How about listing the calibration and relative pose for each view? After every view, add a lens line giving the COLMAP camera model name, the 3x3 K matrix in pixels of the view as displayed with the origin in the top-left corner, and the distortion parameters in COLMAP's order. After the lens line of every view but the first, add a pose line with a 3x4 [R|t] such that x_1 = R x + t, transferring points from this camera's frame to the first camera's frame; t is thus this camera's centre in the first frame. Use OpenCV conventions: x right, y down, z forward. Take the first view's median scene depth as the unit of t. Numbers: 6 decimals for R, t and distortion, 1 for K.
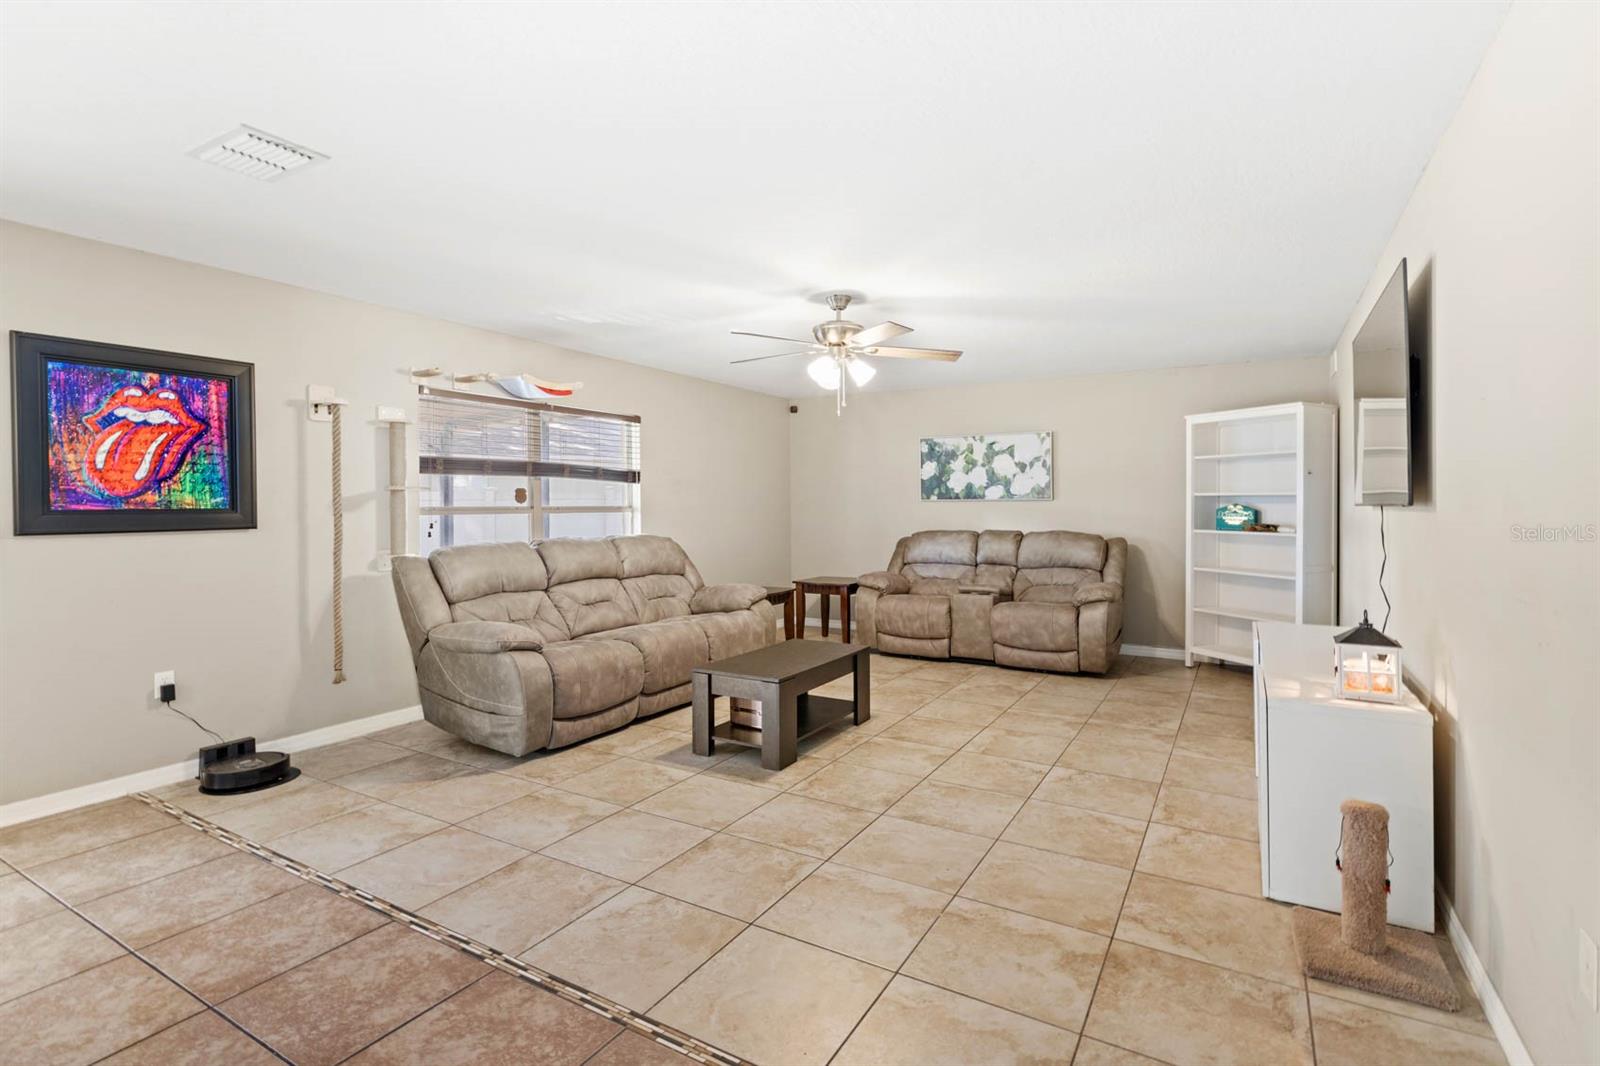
lens RADIAL K [[736.3, 0, 801.1], [0, 736.3, 519.6], [0, 0, 1]] dist [0.000625, -0.001549]
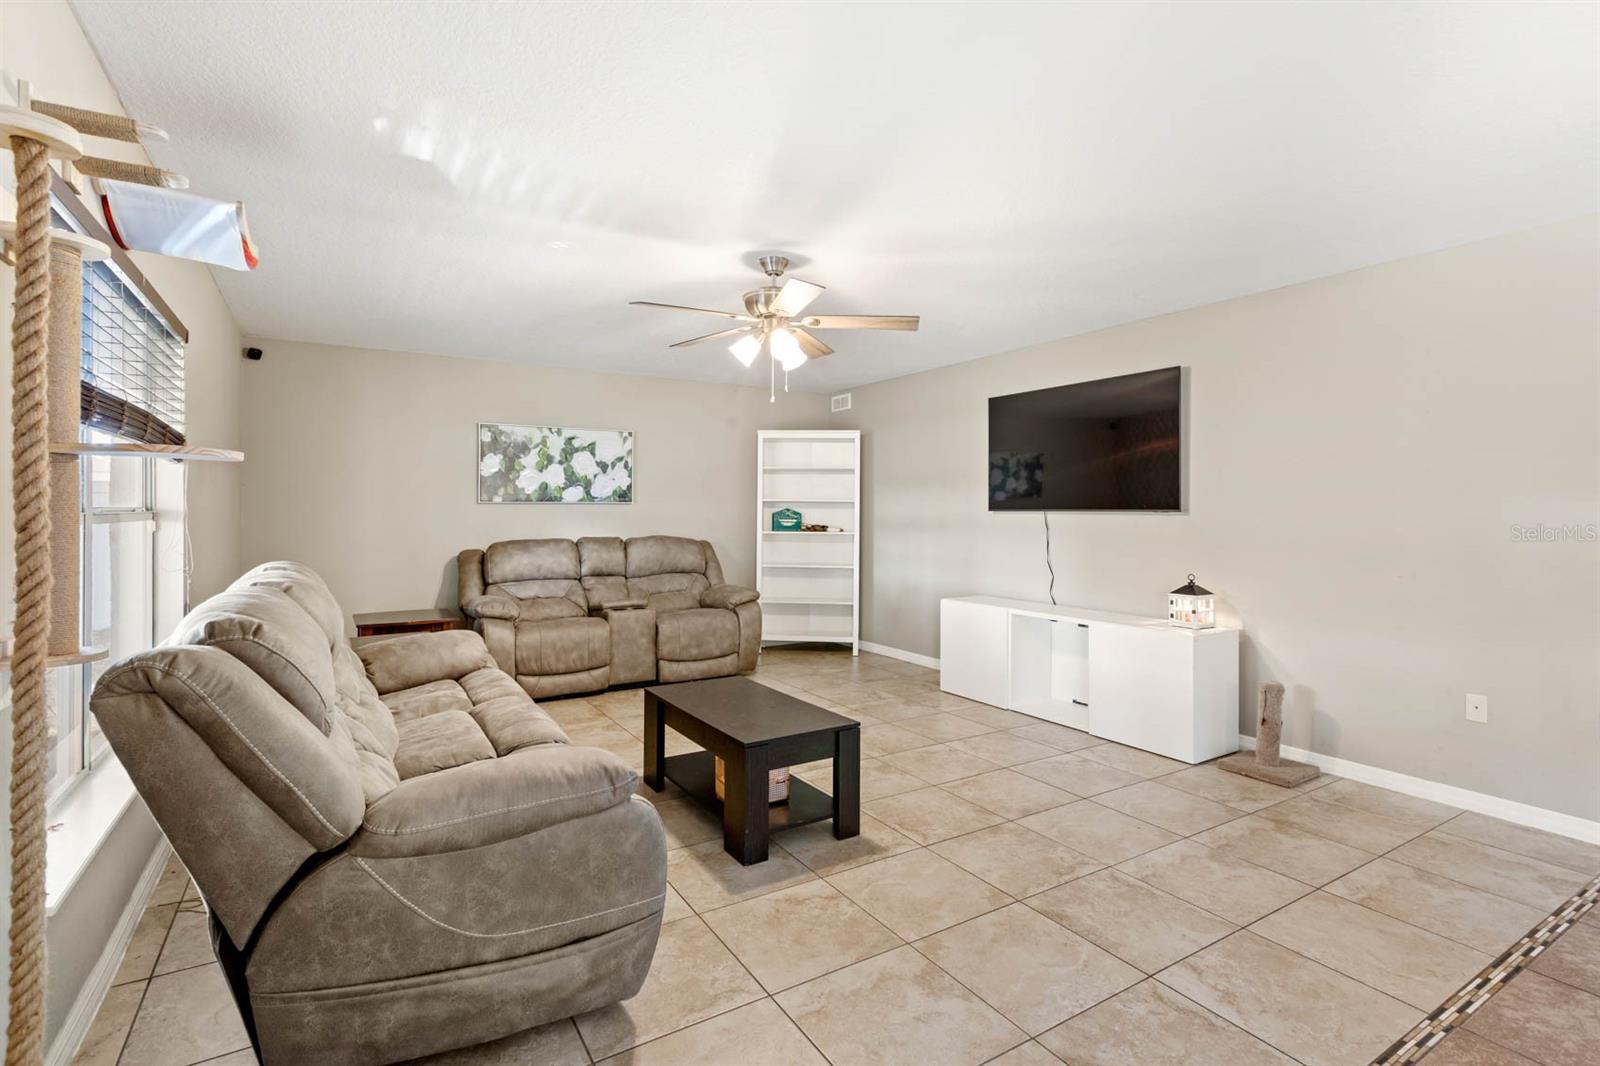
lens RADIAL K [[765.8, 0, 799.3], [0, 765.8, 522.3], [0, 0, 1]] dist [-0.003338, -0.000354]
pose [[0.486409, -0.012344, 0.873644, -0.462842], [0.013797, 0.999884, 0.006447, -0.006781], [-0.873623, 0.008917, 0.486523, 0.371938]]
